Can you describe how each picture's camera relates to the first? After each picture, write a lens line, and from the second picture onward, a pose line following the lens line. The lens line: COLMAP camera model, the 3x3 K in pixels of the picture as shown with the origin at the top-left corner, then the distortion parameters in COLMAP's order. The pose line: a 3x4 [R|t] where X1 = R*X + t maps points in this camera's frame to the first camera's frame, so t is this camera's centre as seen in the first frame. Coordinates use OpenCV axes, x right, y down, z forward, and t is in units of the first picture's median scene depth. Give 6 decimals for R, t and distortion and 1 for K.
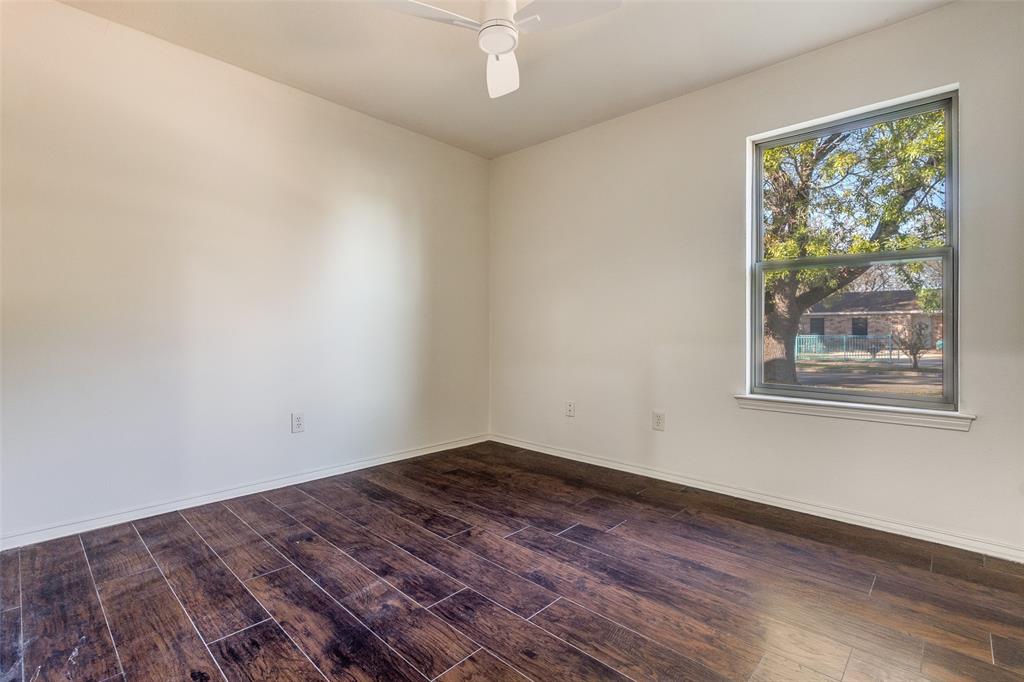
lens RADIAL K [[468.8, 0, 505.9], [0, 468.8, 335.2], [0, 0, 1]] dist [-0.003537, 0.000381]
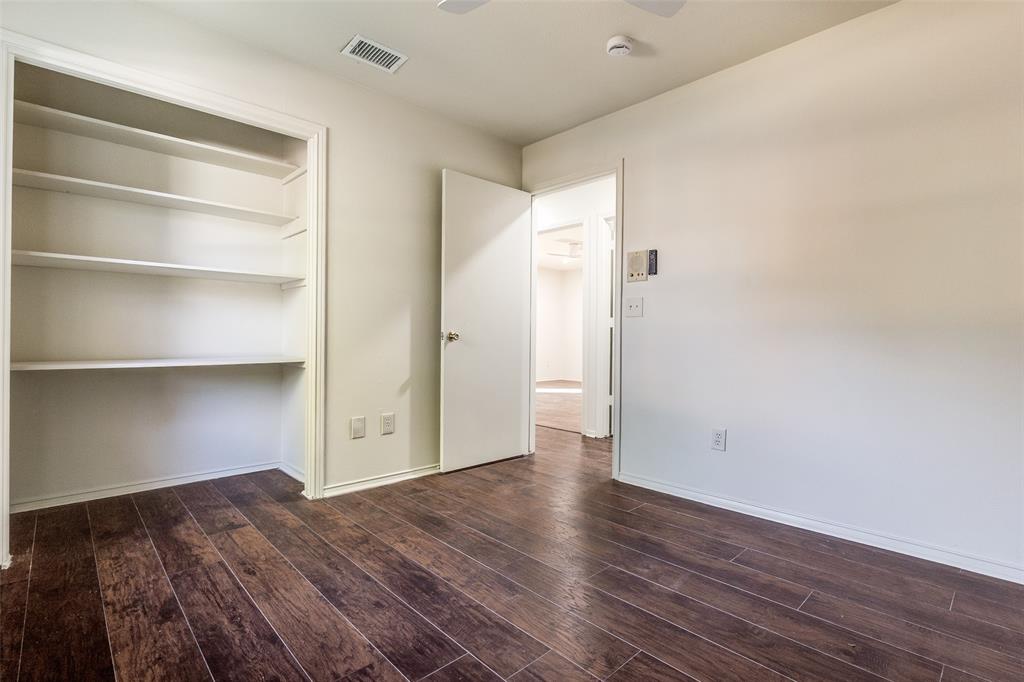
lens RADIAL K [[468.8, 0, 505.9], [0, 468.8, 335.2], [0, 0, 1]] dist [-0.003537, 0.000381]
pose [[-0.997893, -0.014636, 0.063216, 0.026396], [-0.013997, 0.999846, 0.010547, -0.009535], [-0.063361, 0.009640, -0.997944, 1.906932]]
